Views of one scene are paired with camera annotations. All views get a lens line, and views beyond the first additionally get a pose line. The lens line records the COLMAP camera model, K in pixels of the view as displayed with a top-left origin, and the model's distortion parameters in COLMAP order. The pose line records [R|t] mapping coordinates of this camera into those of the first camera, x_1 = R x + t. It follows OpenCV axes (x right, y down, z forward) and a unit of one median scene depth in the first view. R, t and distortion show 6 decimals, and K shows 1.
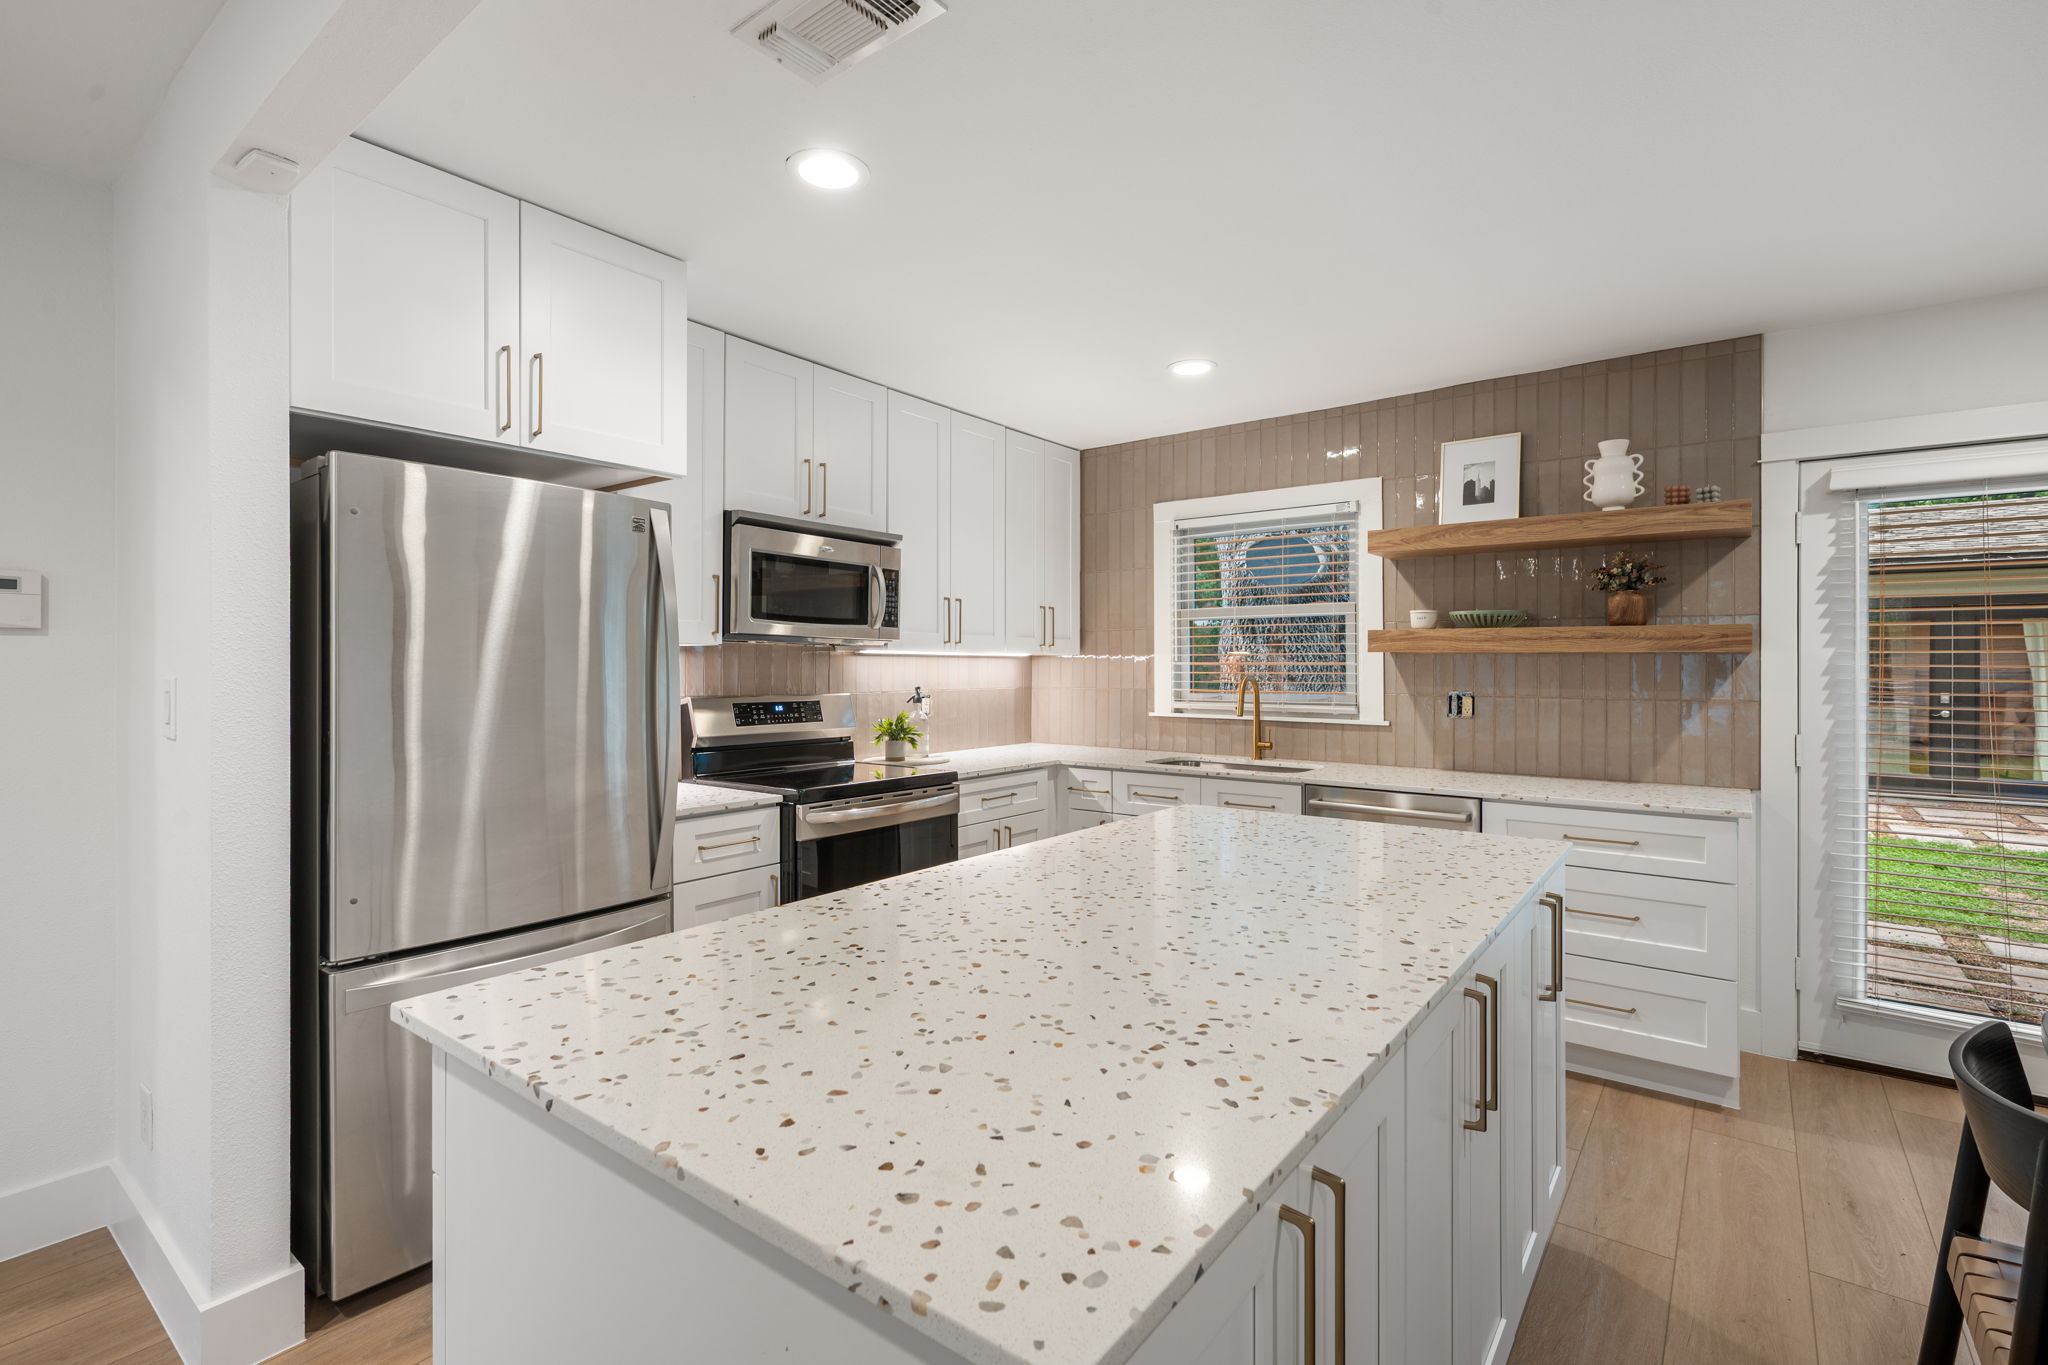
lens RADIAL K [[930.1, 0, 1022.7], [0, 930.1, 665.8], [0, 0, 1]] dist [0.000111, 0.000222]
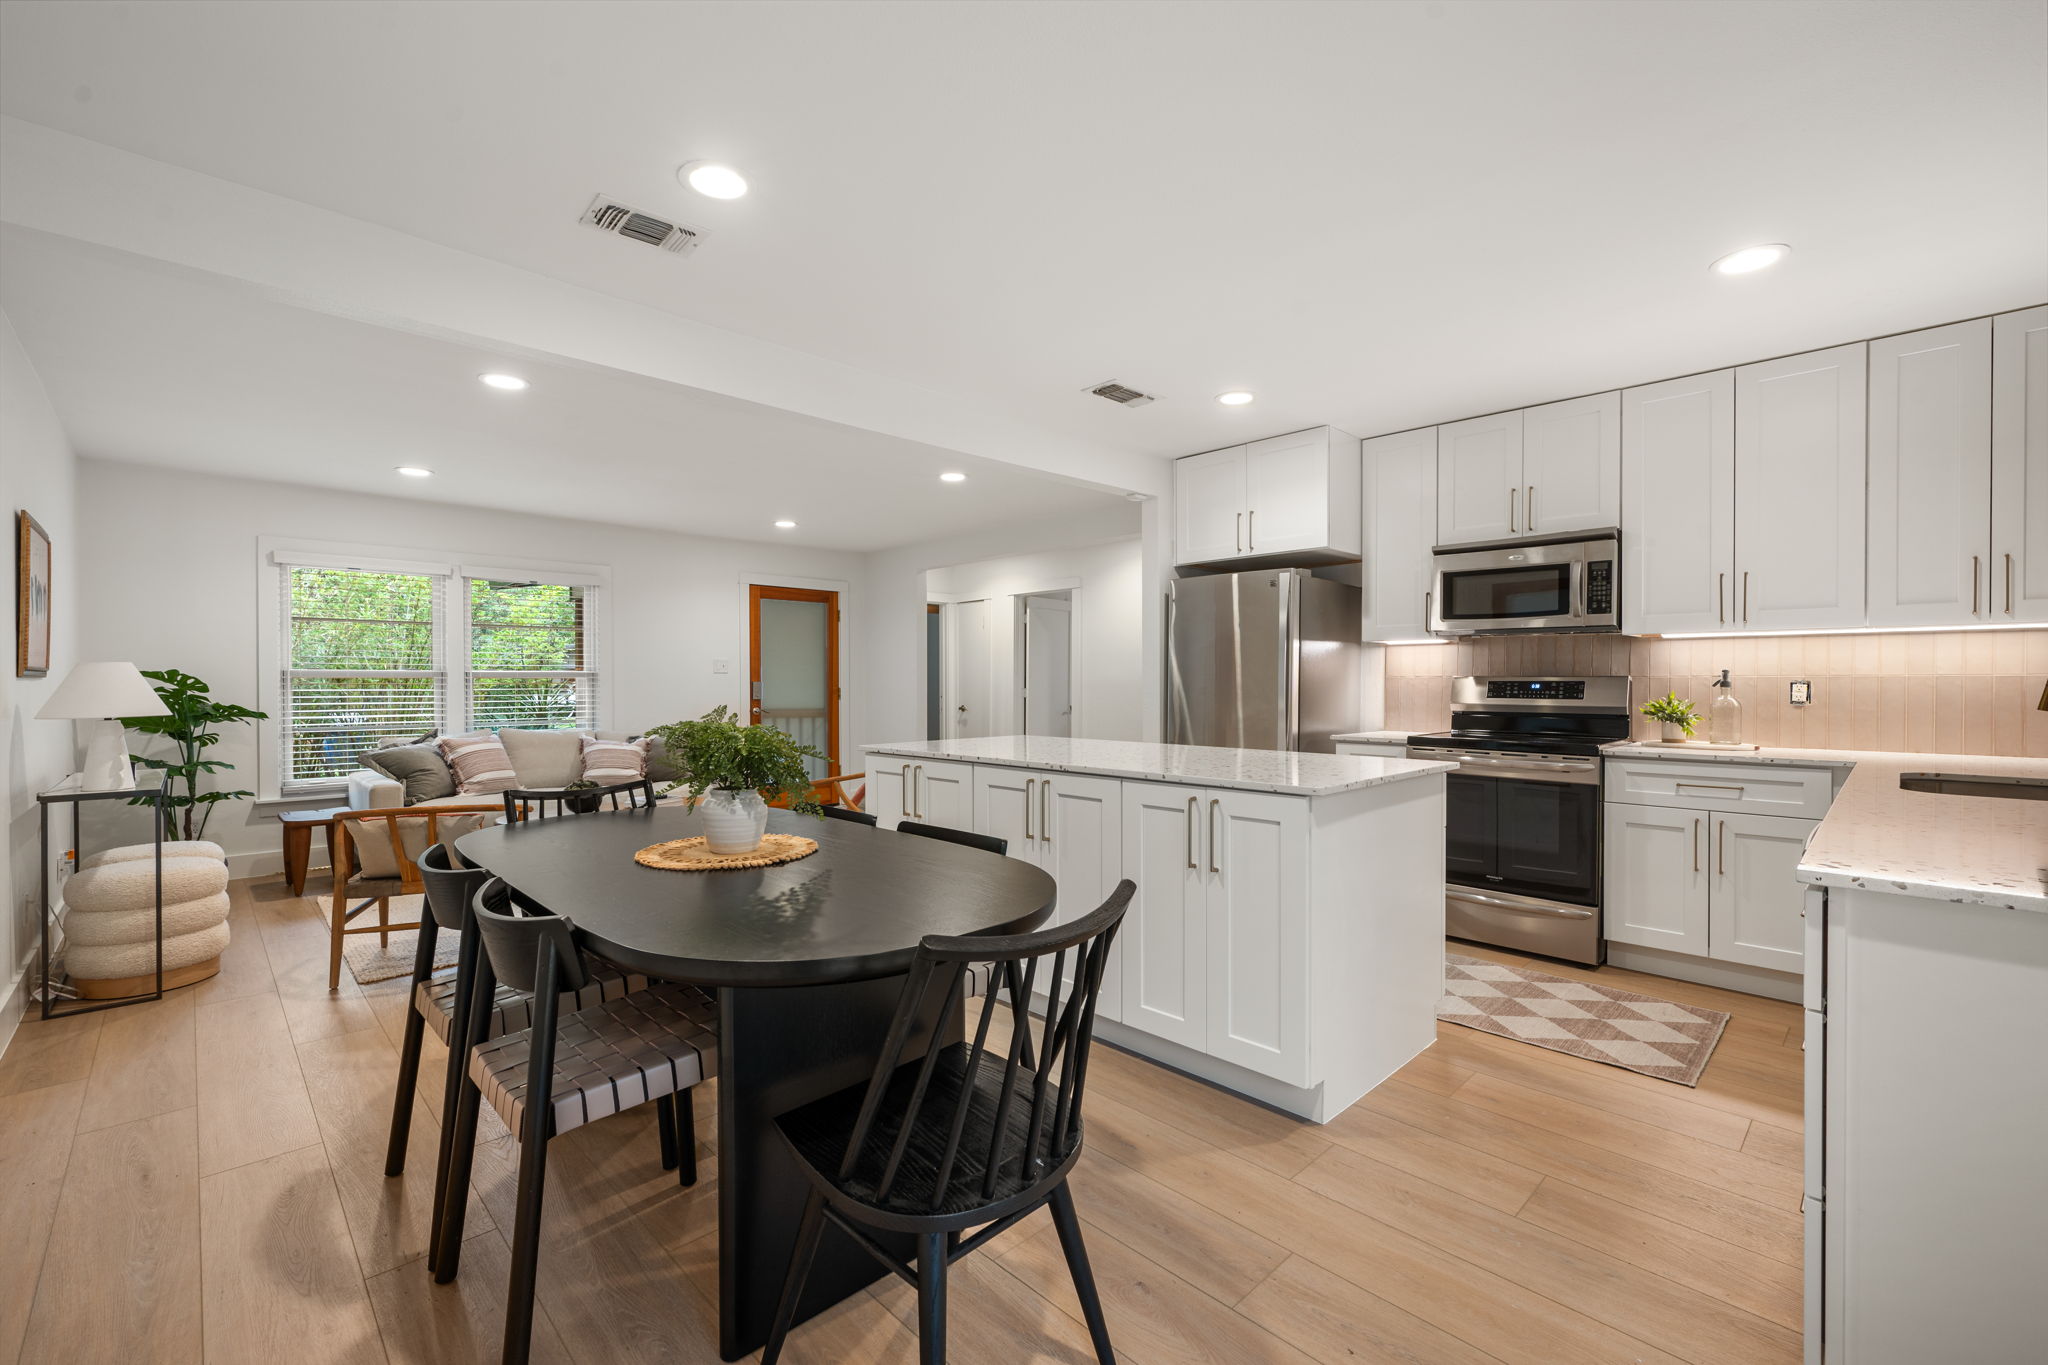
lens RADIAL K [[865.4, 0, 1021.7], [0, 865.4, 683.6], [0, 0, 1]] dist [-0.000194, 0.000331]
pose [[-0.142030, 0.001935, -0.989860, 1.085065], [0.000932, 0.999998, 0.001821, 0.043087], [0.989862, -0.000664, -0.142032, 0.529071]]
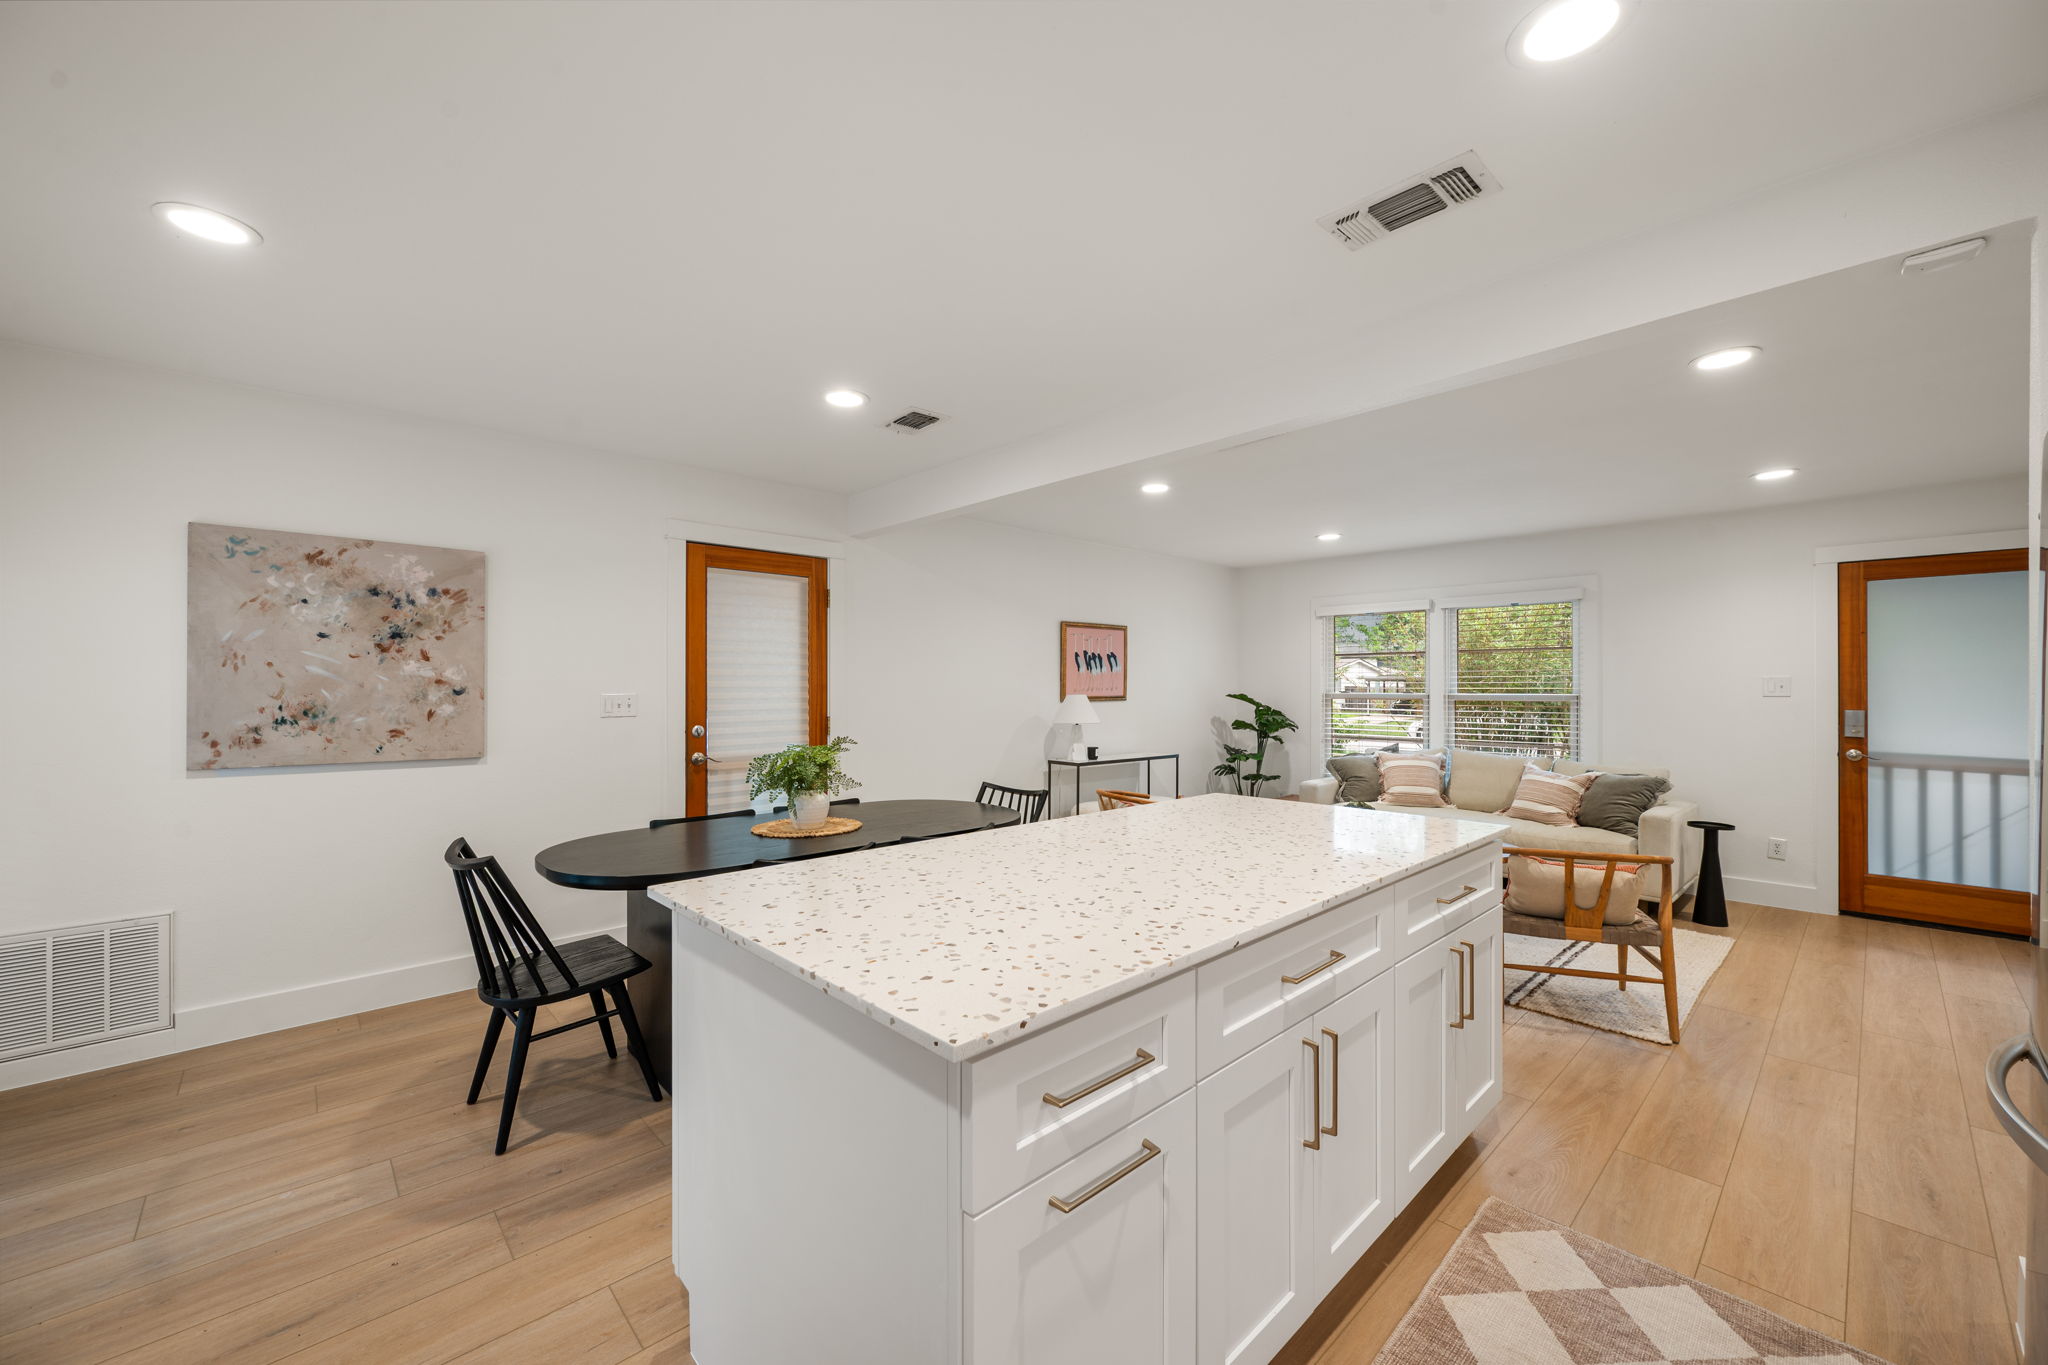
lens RADIAL K [[802.8, 0, 1024.0], [0, 802.8, 682.5], [0, 0, 1]] dist [0.000343, 0.000073]
pose [[-0.987158, 0.000750, 0.159744, 0.079455], [-0.000114, 0.999985, -0.005404, 0.001457], [-0.159746, -0.005353, -0.987144, 1.120357]]
